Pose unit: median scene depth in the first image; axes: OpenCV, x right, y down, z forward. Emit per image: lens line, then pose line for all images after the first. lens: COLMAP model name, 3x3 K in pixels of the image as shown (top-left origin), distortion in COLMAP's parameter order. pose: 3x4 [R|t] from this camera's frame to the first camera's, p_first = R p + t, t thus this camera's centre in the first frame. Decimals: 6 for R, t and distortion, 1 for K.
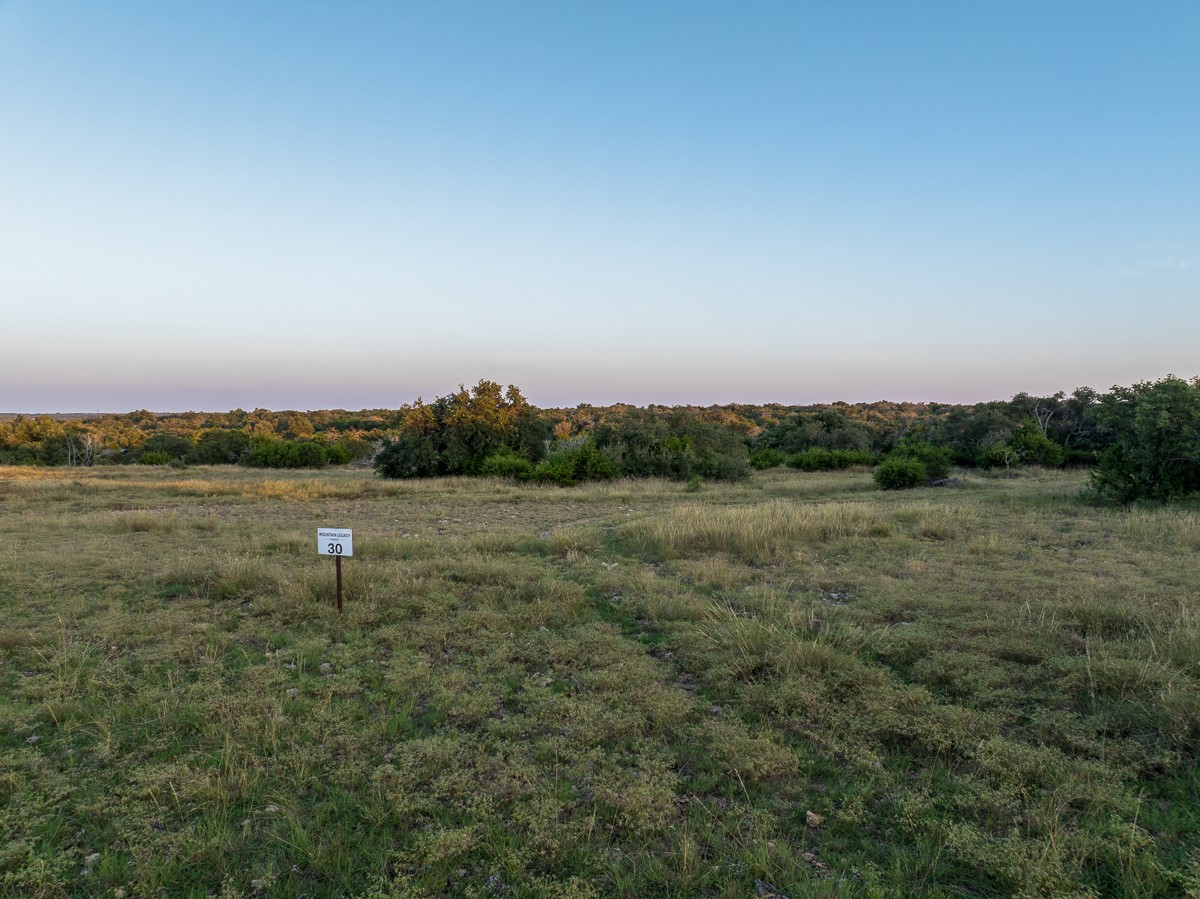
lens RADIAL K [[842.8, 0, 602.2], [0, 842.8, 437.4], [0, 0, 1]] dist [-0.043716, 0.012121]
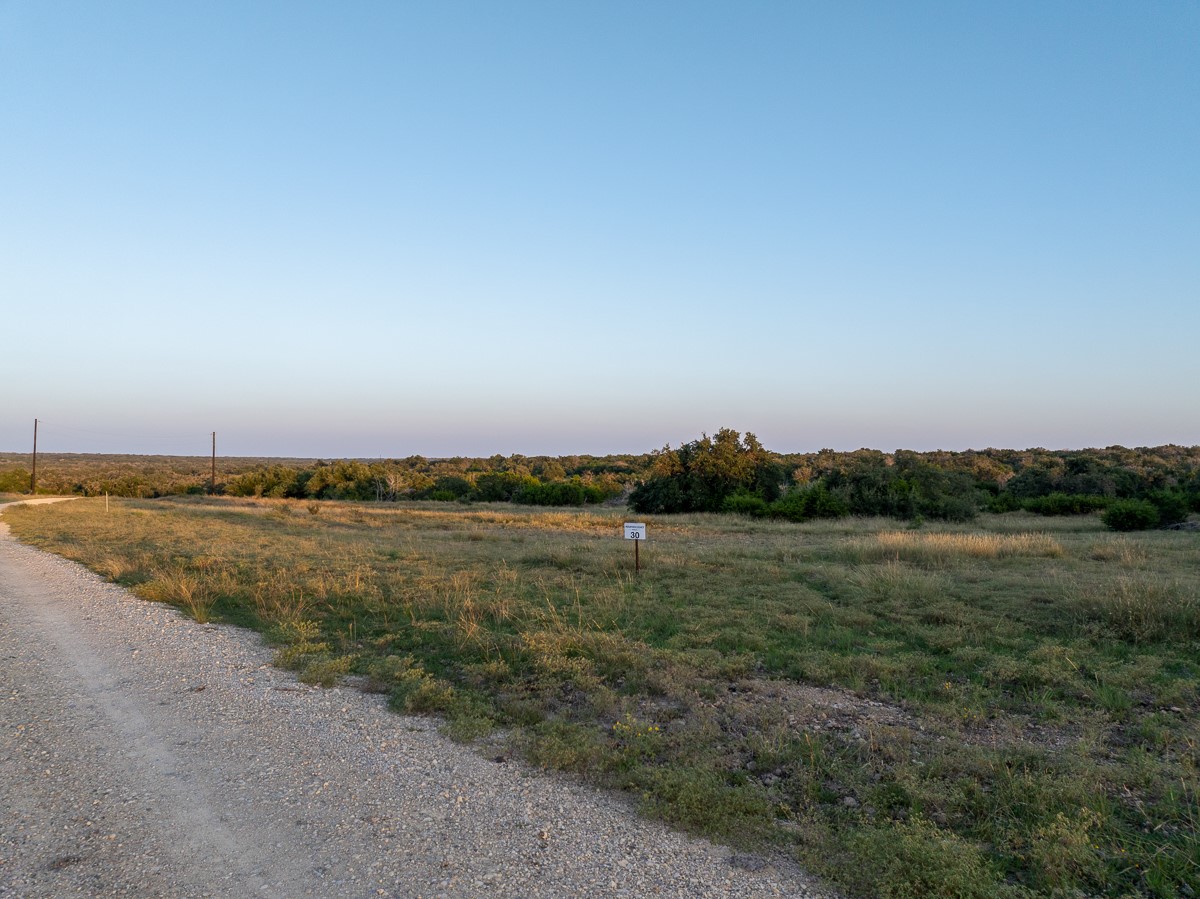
lens RADIAL K [[842.8, 0, 595.6], [0, 842.8, 447.5], [0, 0, 1]] dist [-0.043716, 0.012121]
pose [[0.958072, -0.003624, -0.286506, 0.015797], [-0.008439, 0.999129, -0.040860, 0.004763], [0.286405, 0.041565, 0.957207, -0.113488]]
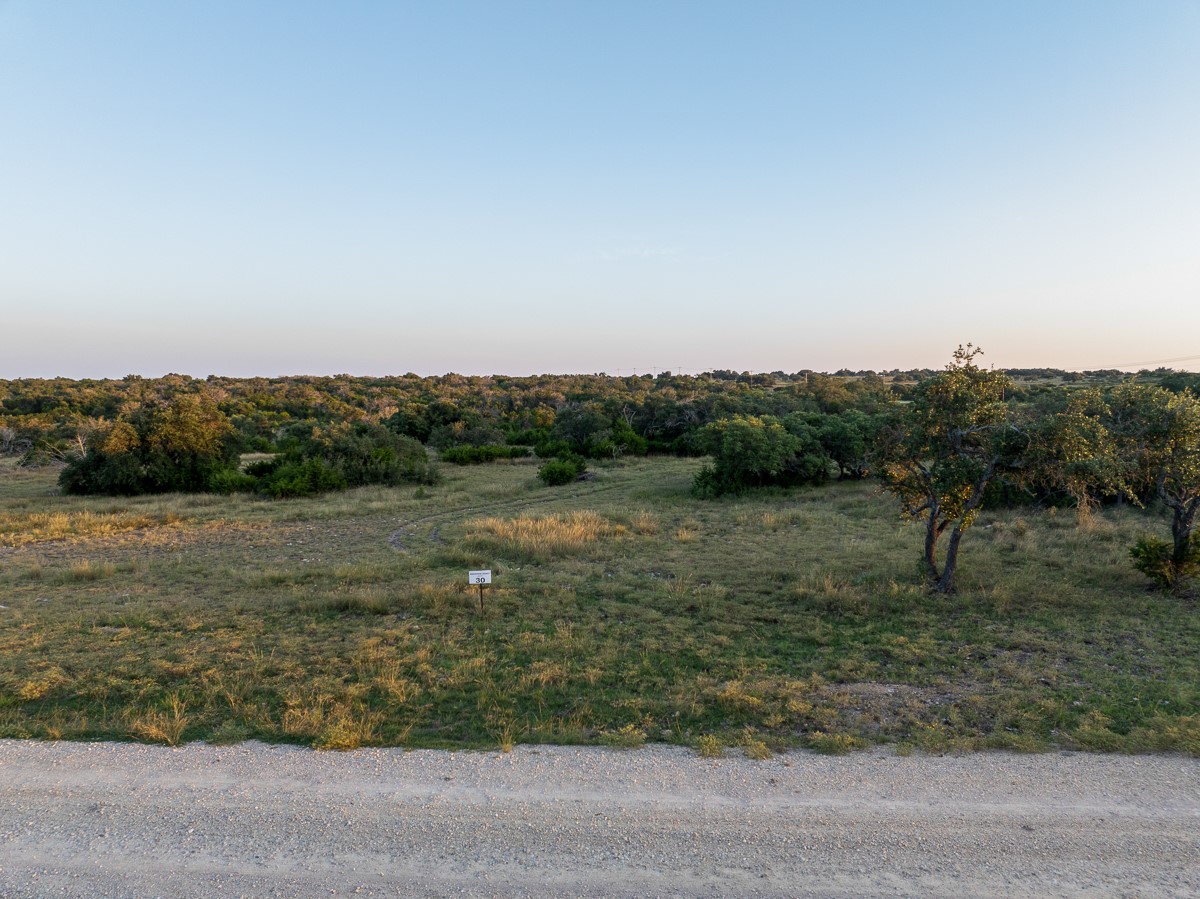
lens RADIAL K [[842.8, 0, 607.2], [0, 842.8, 441.5], [0, 0, 1]] dist [-0.043716, 0.012121]
pose [[0.866908, -0.034497, 0.497273, -0.188565], [0.011425, 0.998715, 0.049366, -0.054517], [-0.498337, -0.037115, 0.866188, -0.166316]]
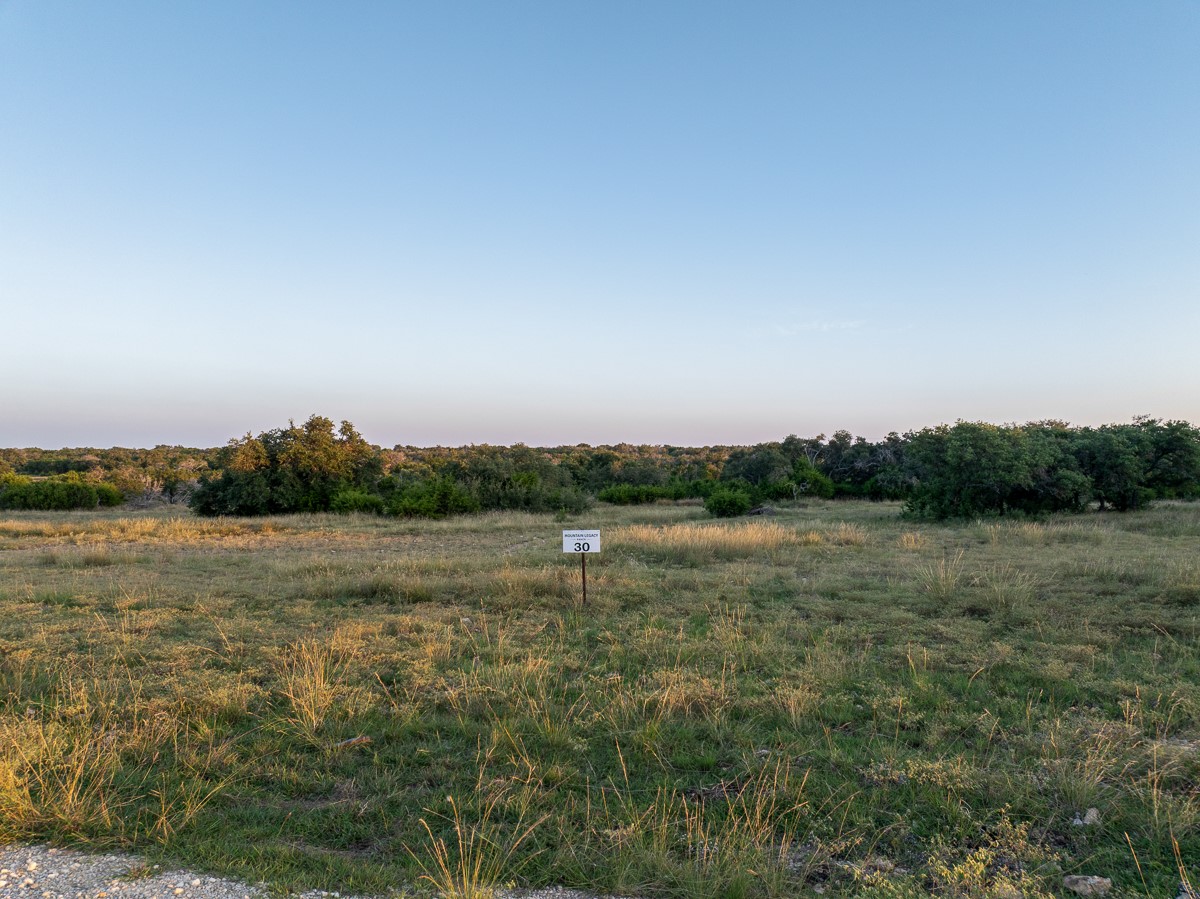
lens RADIAL K [[842.8, 0, 603.8], [0, 842.8, 451.0], [0, 0, 1]] dist [-0.043716, 0.012121]
pose [[0.951182, 0.005843, 0.308577, -0.116174], [0.004413, 0.999461, -0.032529, 0.006288], [-0.308600, 0.032303, 0.950643, -0.026039]]
